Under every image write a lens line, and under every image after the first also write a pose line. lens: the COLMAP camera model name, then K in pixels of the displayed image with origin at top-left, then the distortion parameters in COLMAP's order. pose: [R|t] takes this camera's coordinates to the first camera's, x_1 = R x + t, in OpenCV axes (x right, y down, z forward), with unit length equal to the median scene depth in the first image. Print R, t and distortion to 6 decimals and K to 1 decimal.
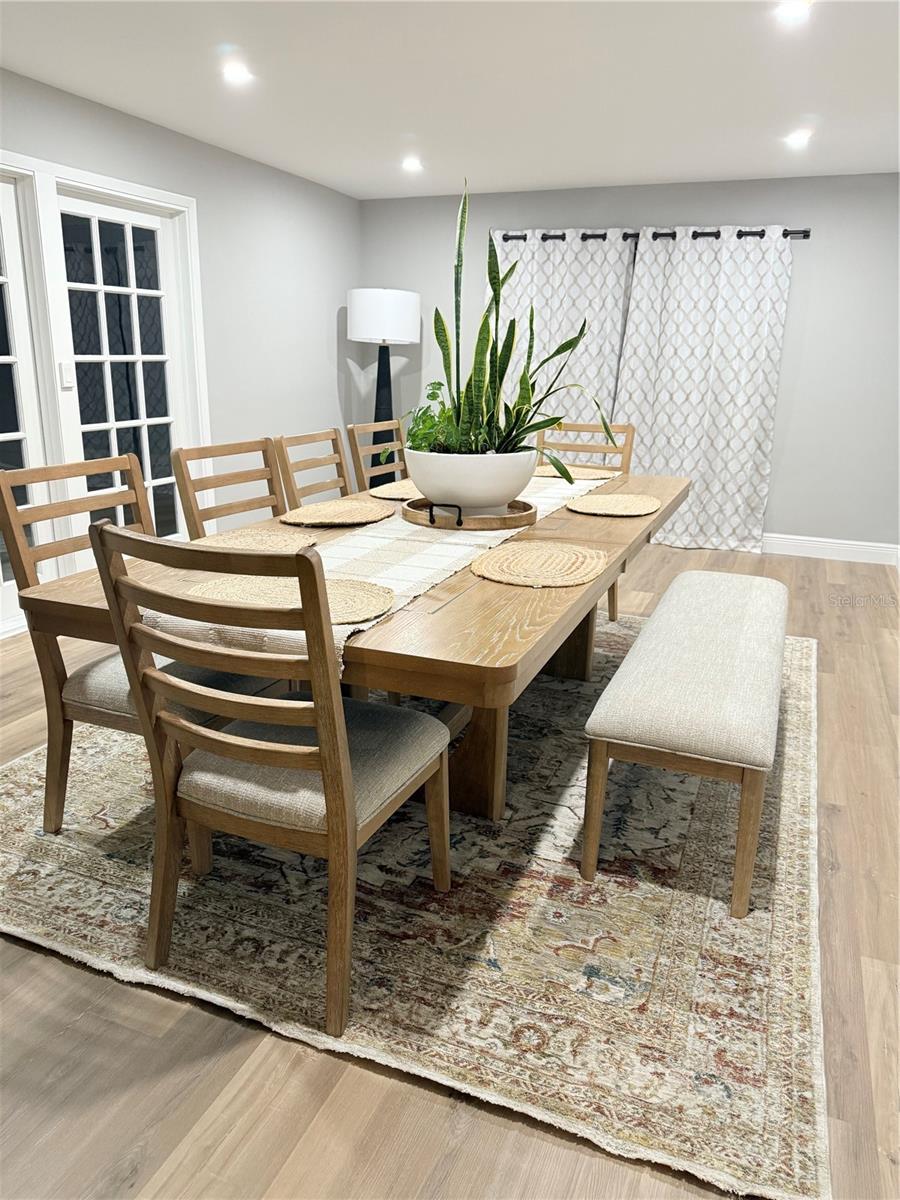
lens RADIAL K [[846.0, 0, 418.0], [0, 846.0, 594.0], [0, 0, 1]] dist [0.050544, -0.061268]
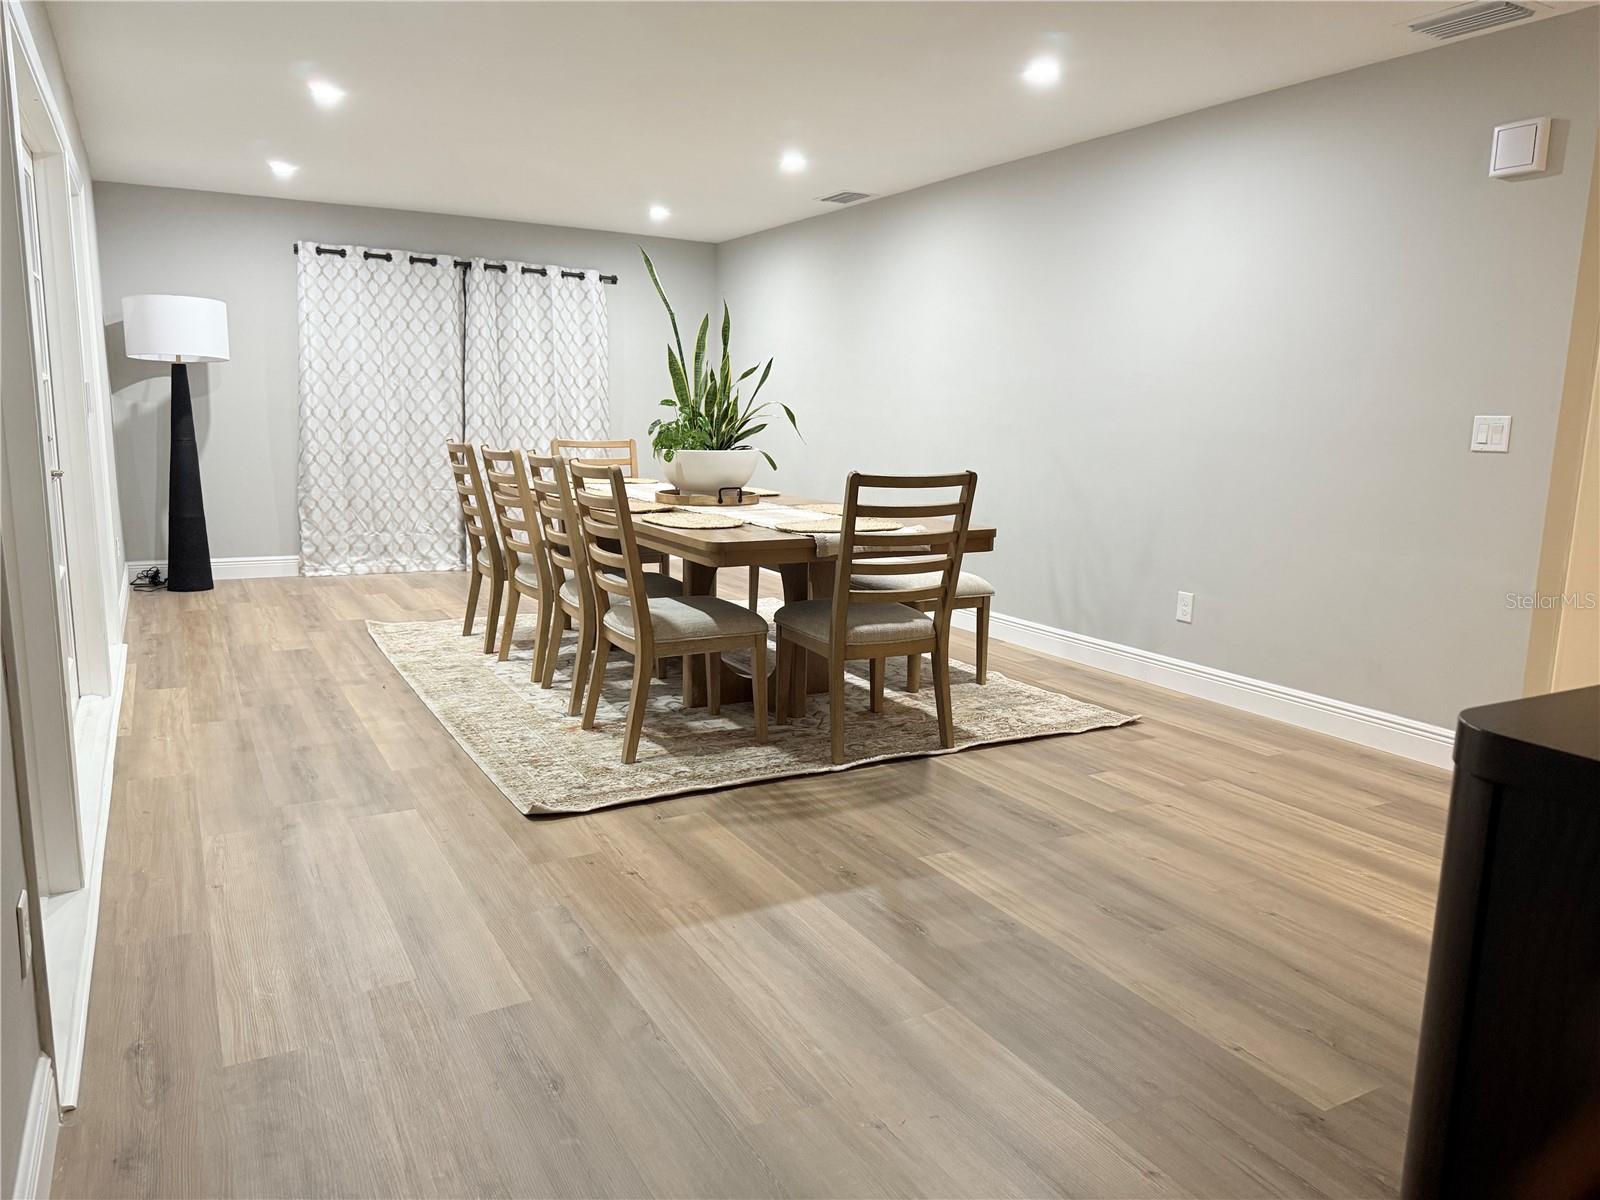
lens RADIAL K [[1127.9, 0, 787.3], [0, 1127.9, 608.9], [0, 0, 1]] dist [0.050544, -0.061268]
pose [[0.632333, -0.141444, 0.761675, -0.599444], [0.201317, 0.979415, 0.014749, 0.035007], [-0.748082, 0.144012, 0.647791, -0.095132]]
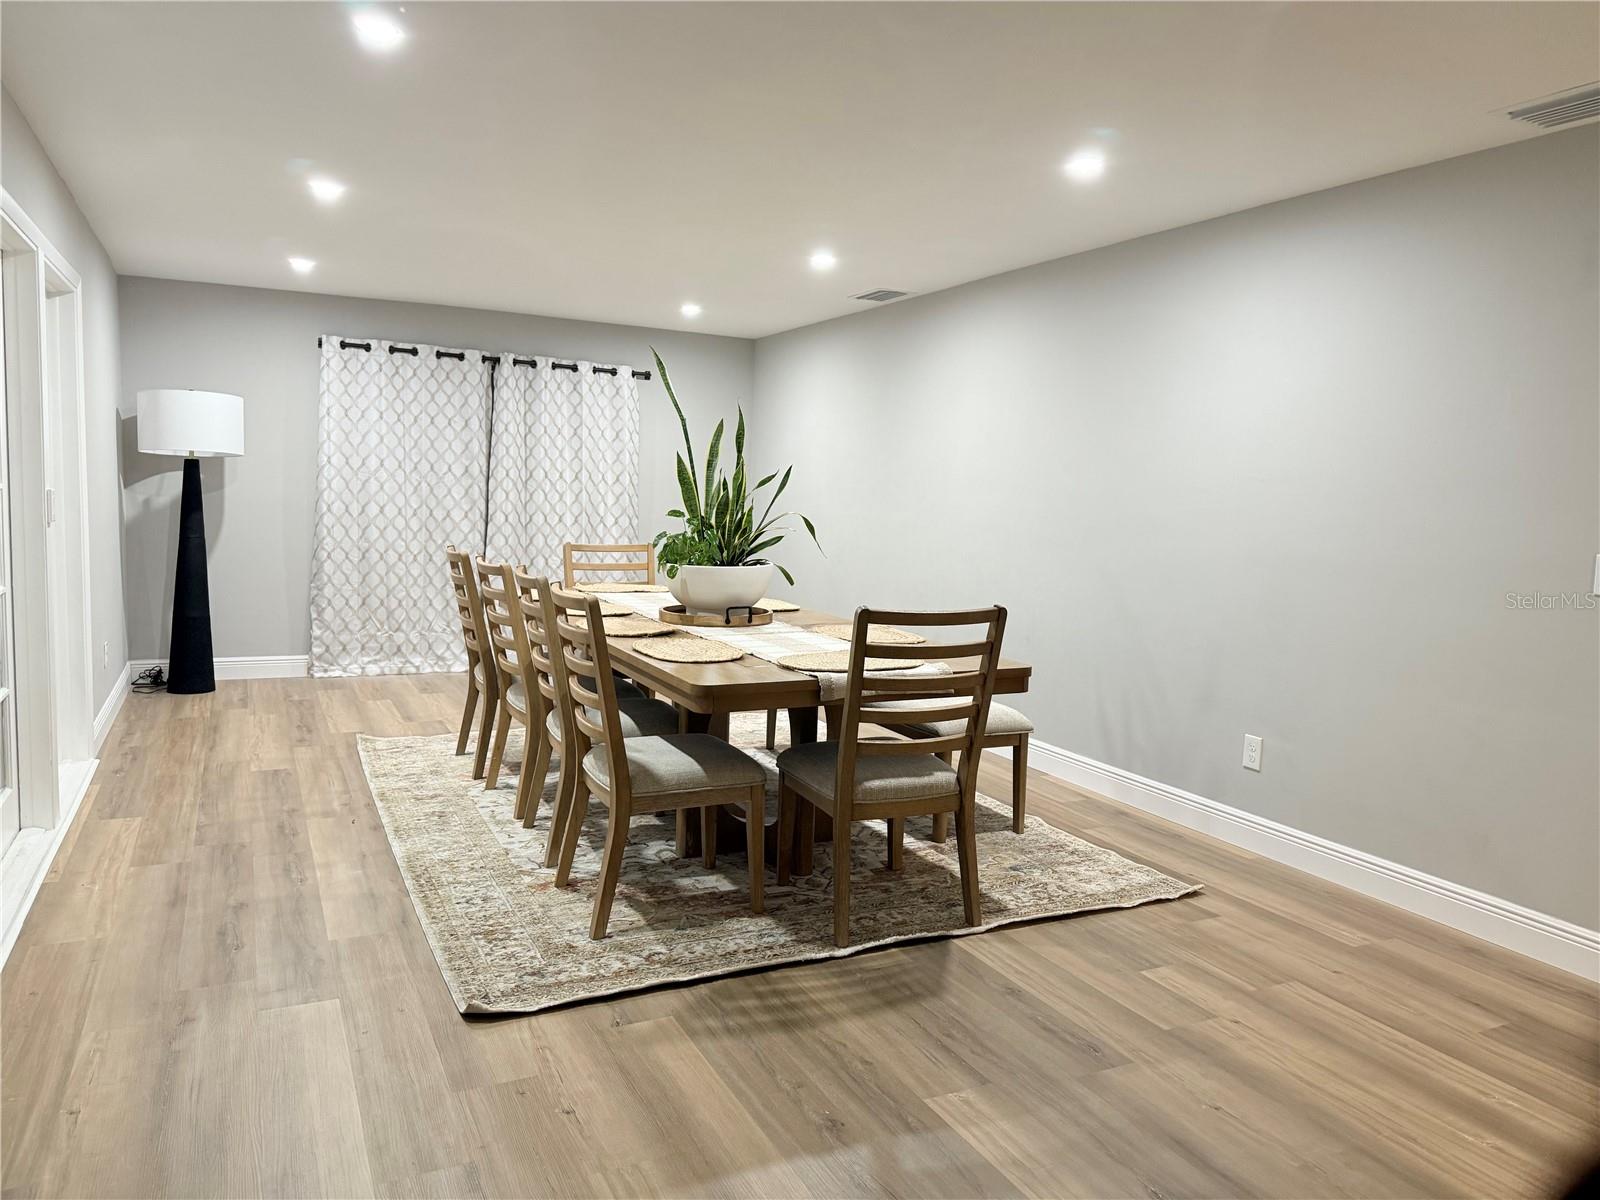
lens RADIAL K [[1127.9, 0, 794.7], [0, 1127.9, 594.0], [0, 0, 1]] dist [0.050544, -0.061268]
pose [[0.666136, -0.067102, 0.742805, -0.515673], [0.183226, 0.980146, -0.075772, 0.006477], [-0.722973, 0.186576, 0.665206, -0.068575]]
